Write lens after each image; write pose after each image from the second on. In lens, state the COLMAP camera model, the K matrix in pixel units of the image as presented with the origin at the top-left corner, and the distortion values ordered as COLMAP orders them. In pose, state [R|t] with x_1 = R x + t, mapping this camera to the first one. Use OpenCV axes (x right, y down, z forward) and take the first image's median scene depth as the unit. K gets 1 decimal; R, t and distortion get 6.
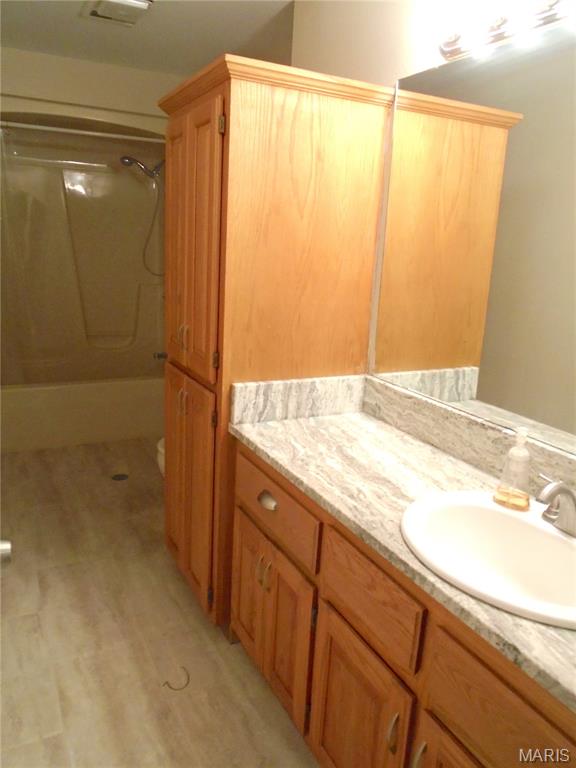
lens RADIAL K [[584.6, 0, 287.1], [0, 584.6, 383.6], [0, 0, 1]] dist [-0.015719, 0.008299]
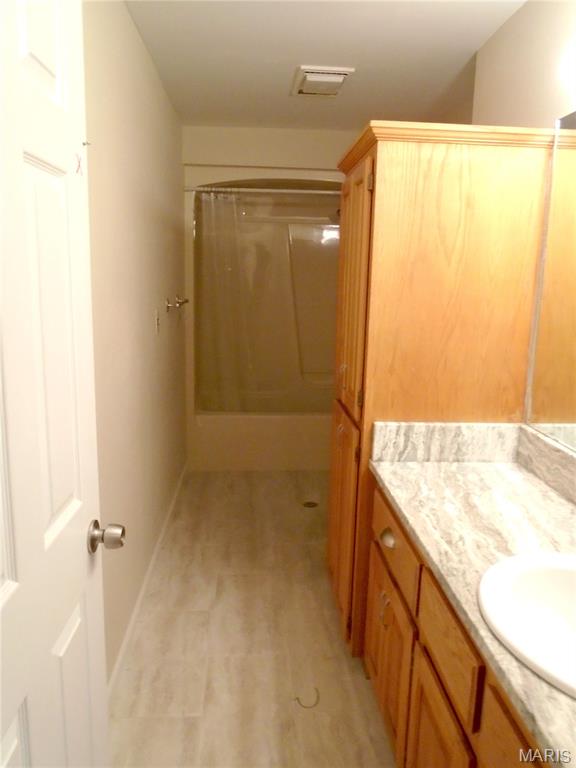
lens RADIAL K [[584.6, 0, 288.1], [0, 584.6, 384.7], [0, 0, 1]] dist [-0.015719, 0.008299]
pose [[0.916405, 0.047593, -0.397412, 0.178945], [-0.073680, 0.995996, -0.050623, -0.002279], [0.393411, 0.075673, 0.916243, -0.026440]]
